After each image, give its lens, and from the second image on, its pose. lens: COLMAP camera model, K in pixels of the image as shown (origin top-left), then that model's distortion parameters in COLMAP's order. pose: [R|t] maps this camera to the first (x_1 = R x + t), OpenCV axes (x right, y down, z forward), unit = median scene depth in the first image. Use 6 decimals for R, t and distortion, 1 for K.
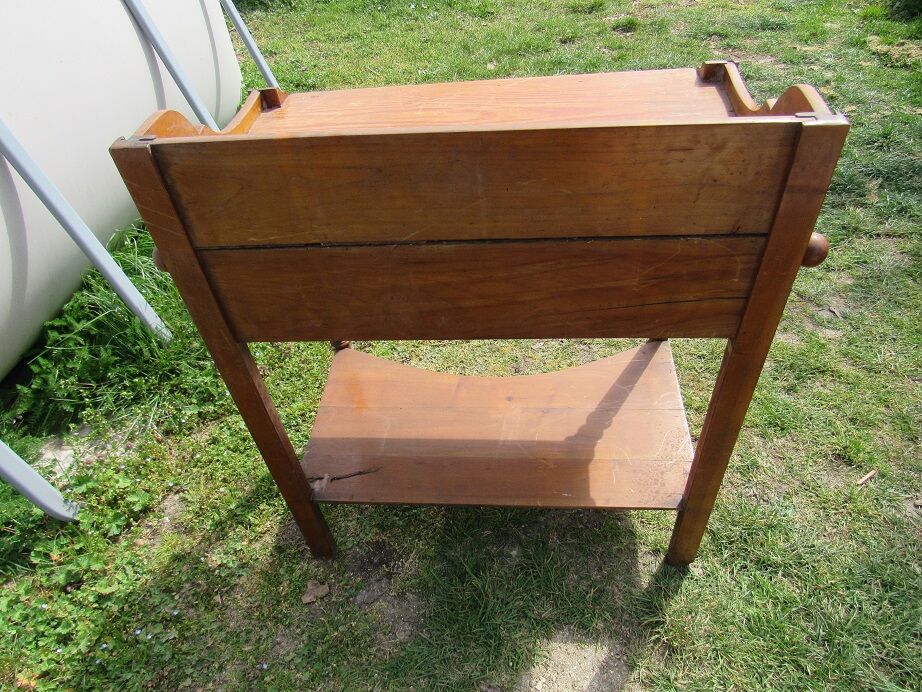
lens RADIAL K [[659.1, 0, 461.0], [0, 659.1, 346.0], [0, 0, 1]] dist [-0.028394, 0.003243]
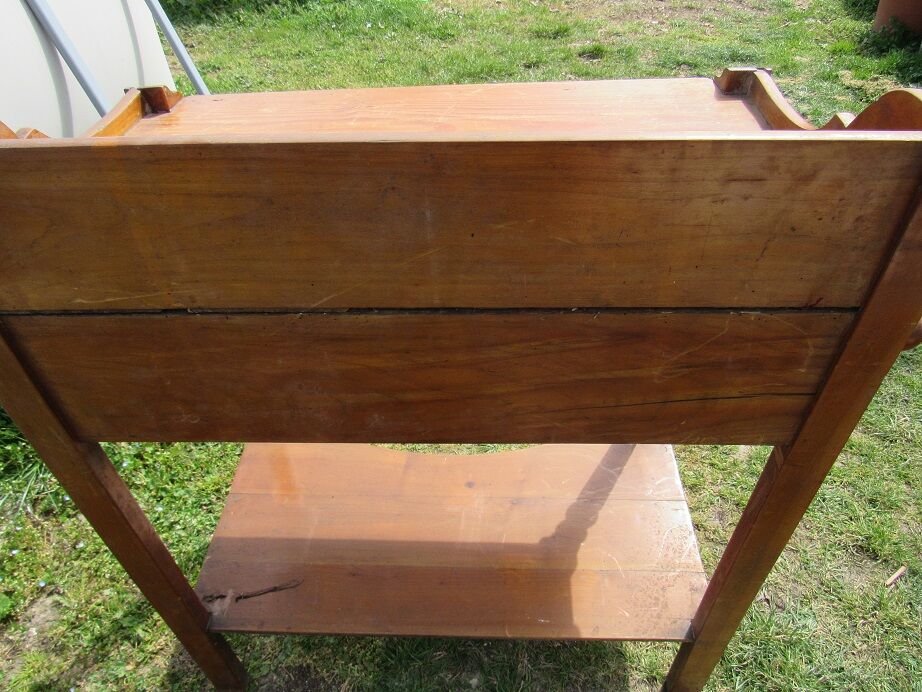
lens RADIAL K [[659.1, 0, 461.0], [0, 659.1, 346.0], [0, 0, 1]] dist [-0.028394, 0.003243]
pose [[0.997918, 0.009785, 0.063742, 0.012509], [-0.007266, 0.999188, -0.039637, -0.066332], [-0.064078, 0.039092, 0.997179, 0.232667]]
